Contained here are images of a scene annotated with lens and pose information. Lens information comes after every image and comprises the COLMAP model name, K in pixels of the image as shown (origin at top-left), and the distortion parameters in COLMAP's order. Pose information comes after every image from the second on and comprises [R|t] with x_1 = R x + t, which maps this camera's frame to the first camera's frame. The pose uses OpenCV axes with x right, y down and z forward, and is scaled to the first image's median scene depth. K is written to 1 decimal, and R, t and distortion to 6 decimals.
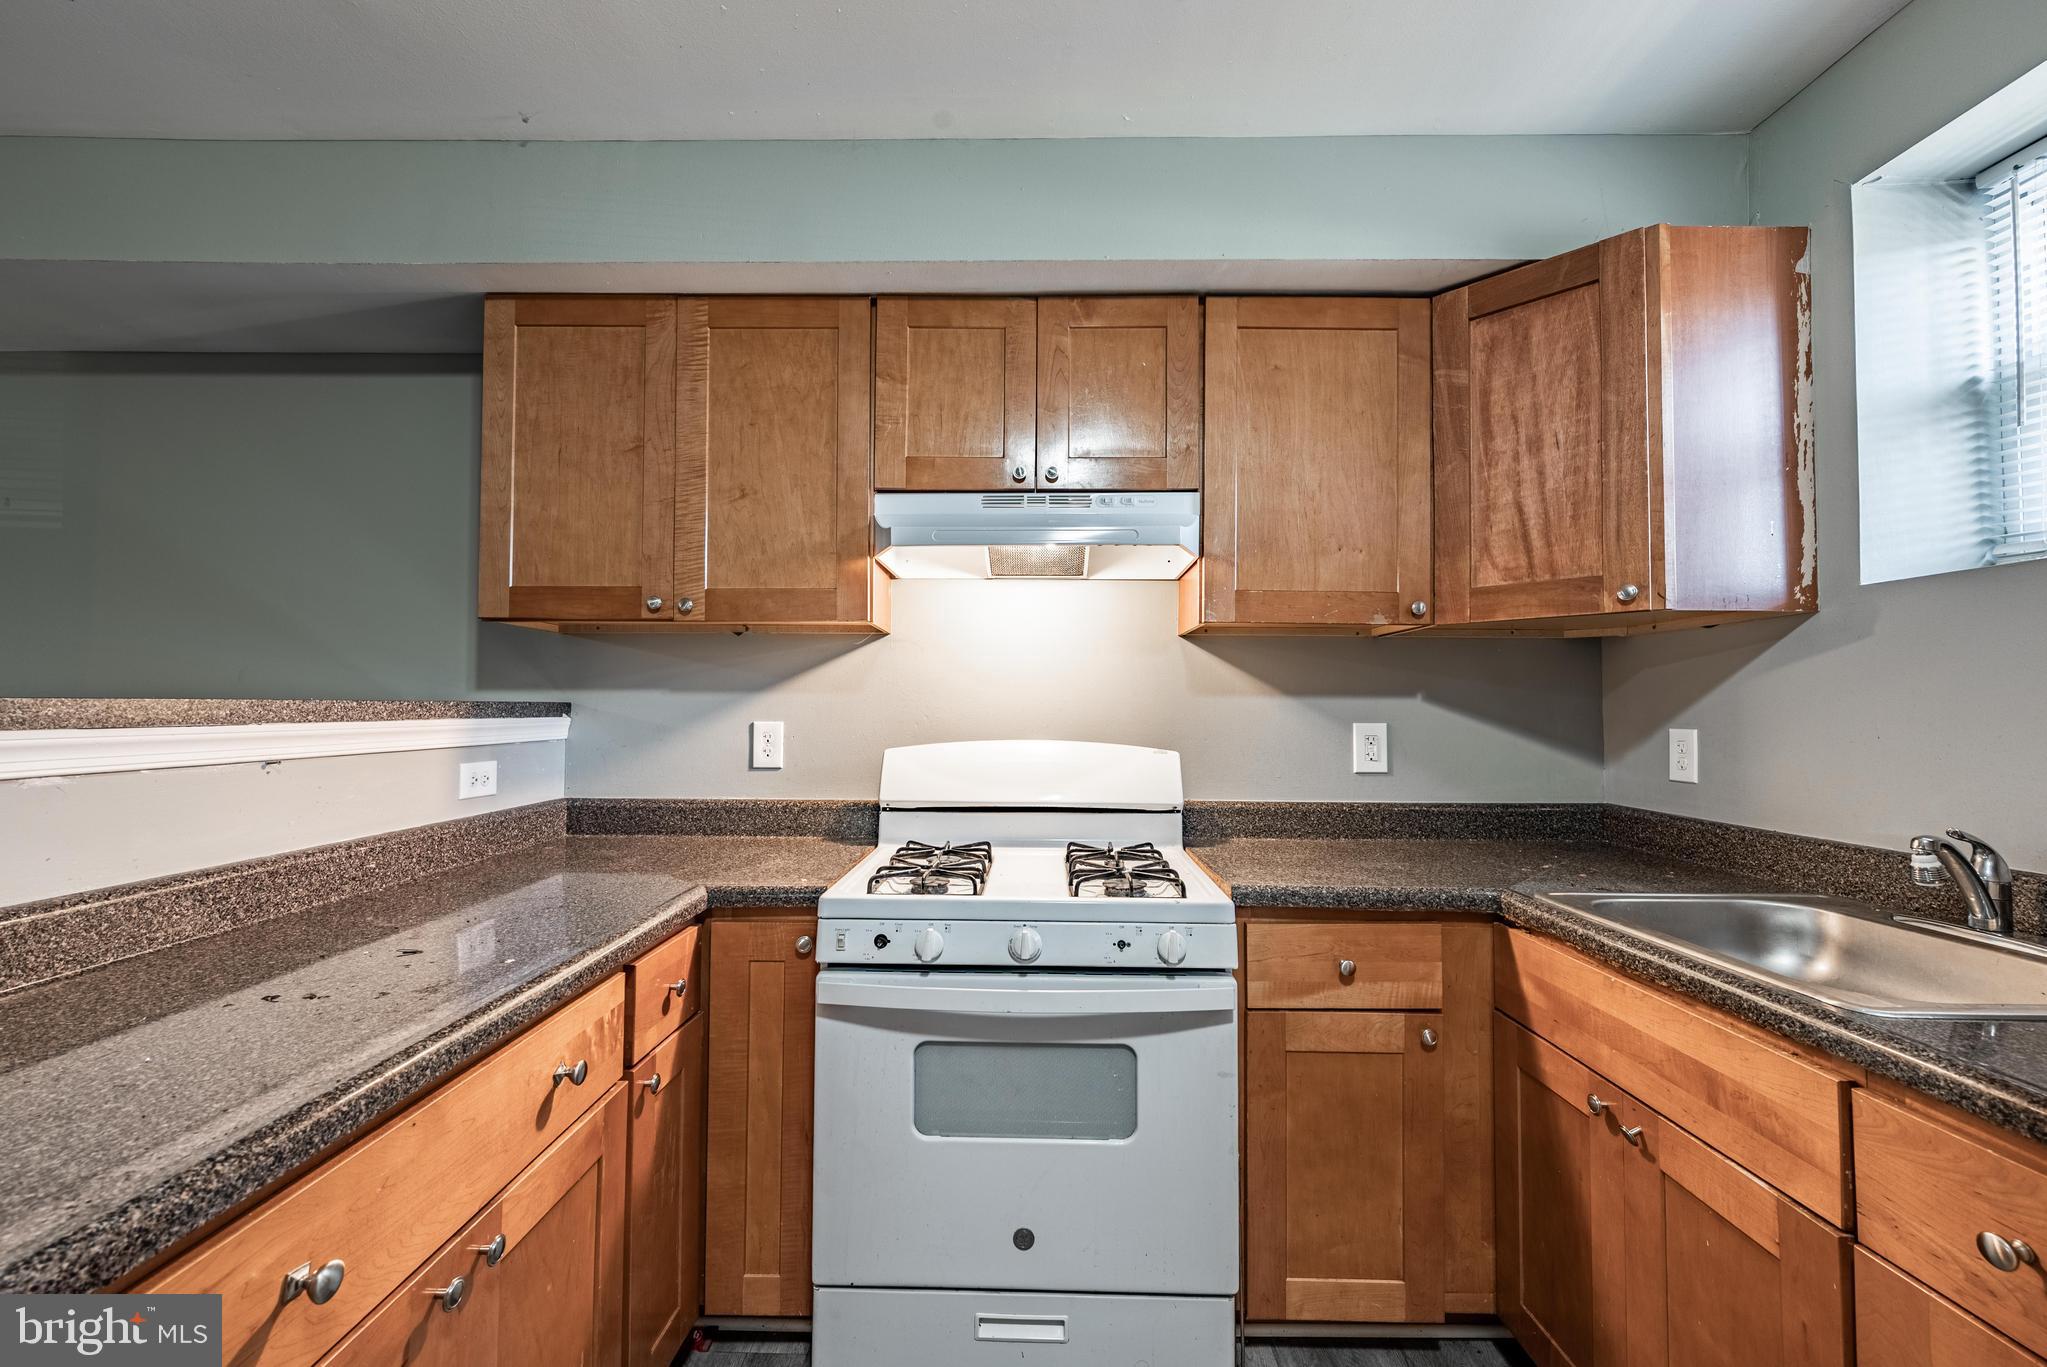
lens RADIAL K [[821.0, 0, 1020.2], [0, 821.0, 687.5], [0, 0, 1]] dist [-0.000536, -0.000144]
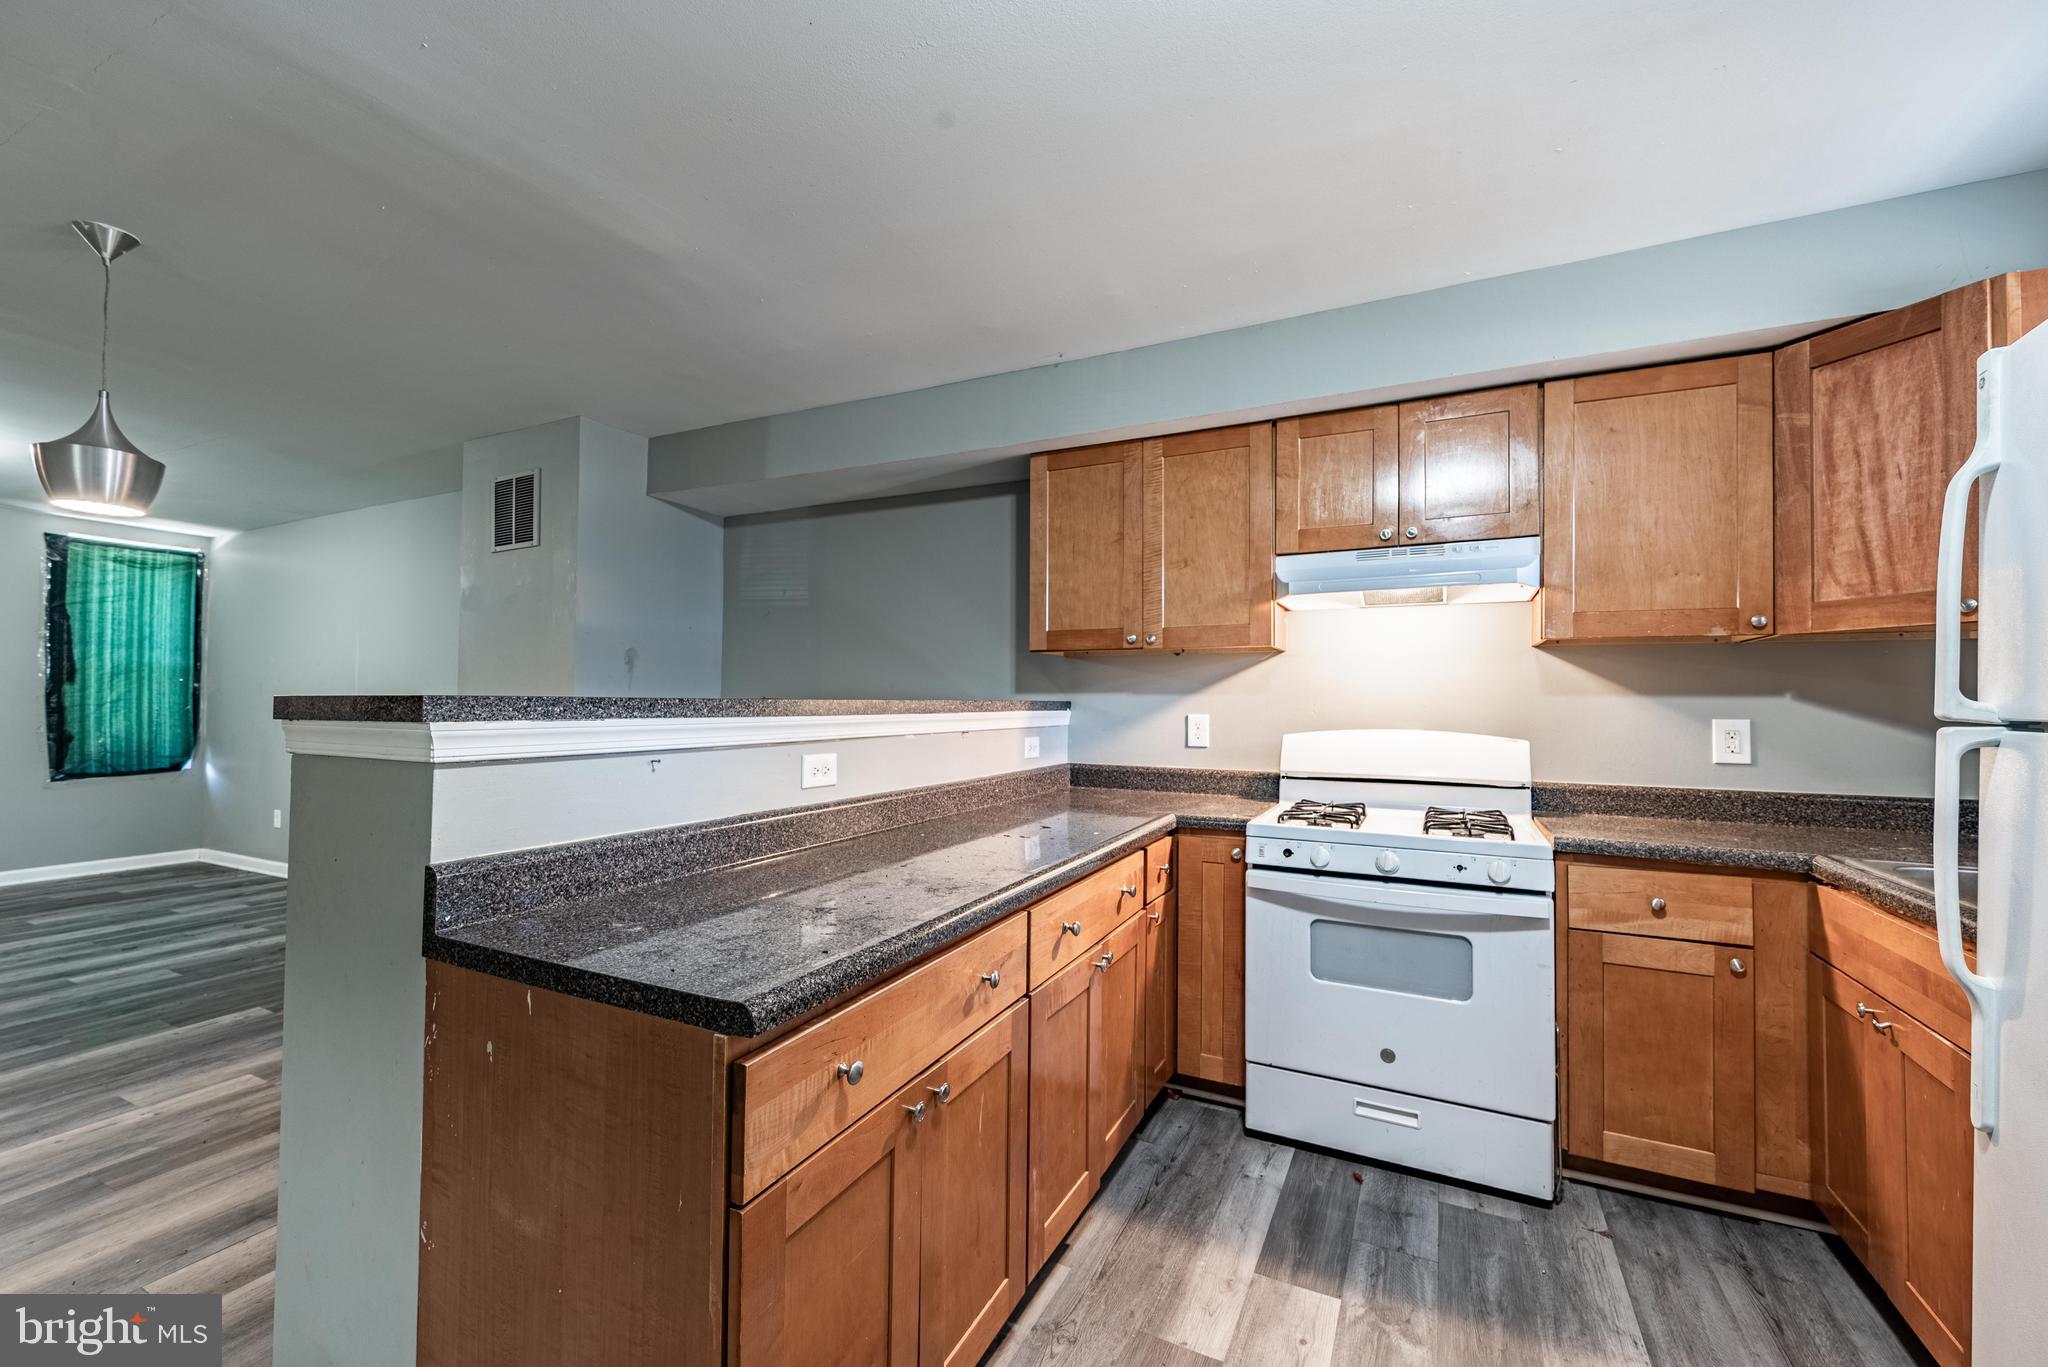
lens RADIAL K [[821.4, 0, 1021.6], [0, 821.4, 687.2], [0, 0, 1]] dist [-0.000536, -0.000144]
pose [[0.902120, -0.007652, -0.431416, 0.045311], [0.008920, 0.999960, 0.000917, -0.013704], [0.431392, -0.004675, 0.902152, -0.554315]]
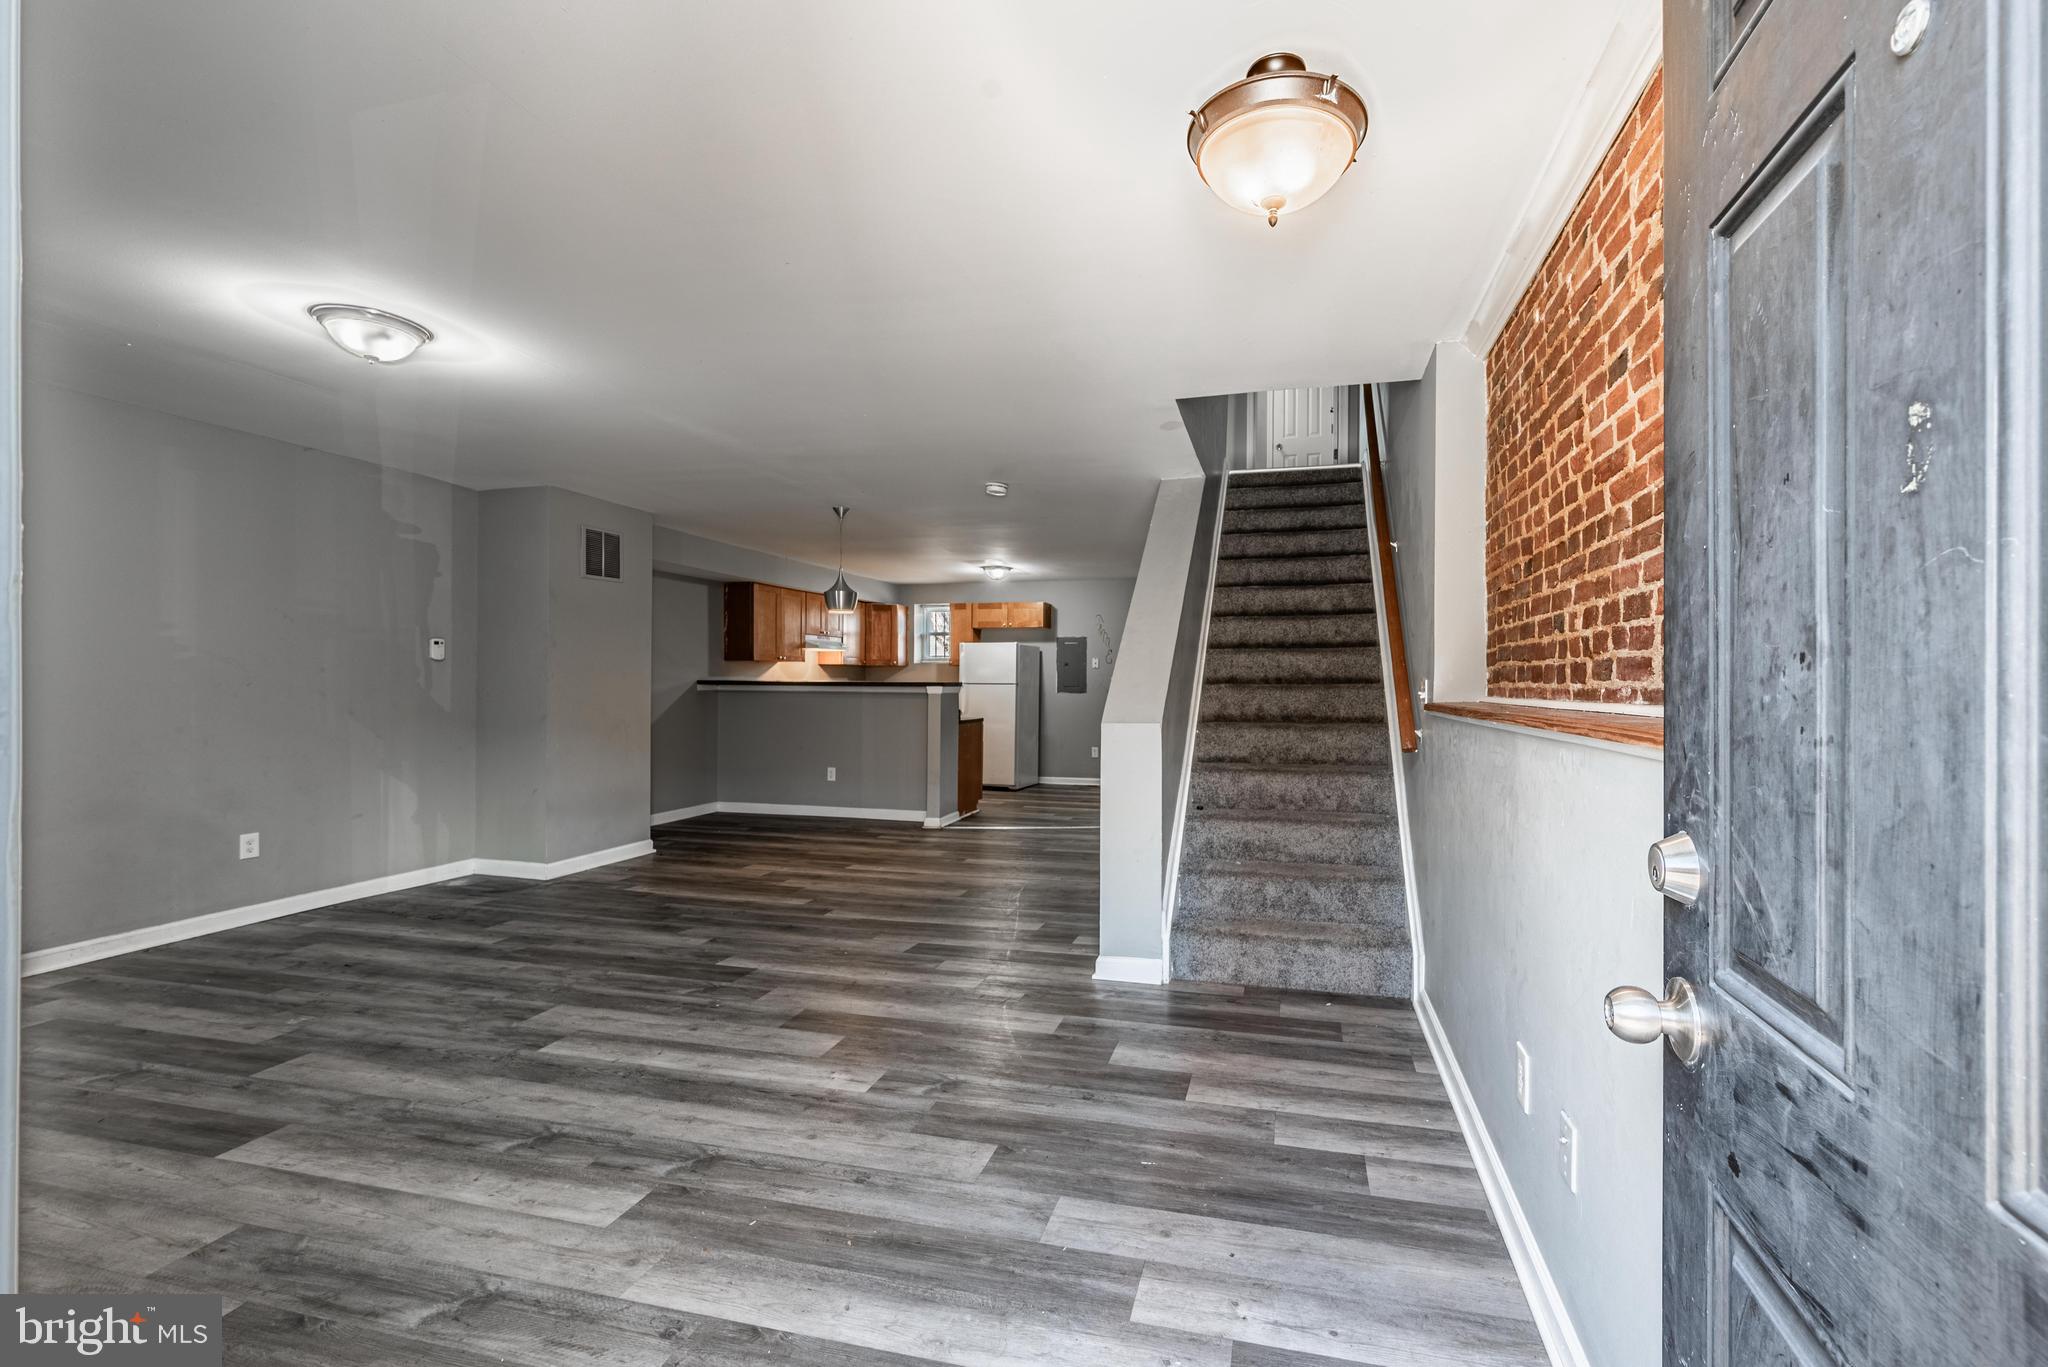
lens RADIAL K [[857.1, 0, 1098.8], [0, 857.1, 680.9], [0, 0, 1]] dist [-0.001098, 0.000380]
pose [[0.215308, -0.005134, 0.976533, -4.987967], [-0.028900, 0.999515, 0.011627, -0.087493], [-0.976118, -0.030725, 0.215055, -1.833549]]
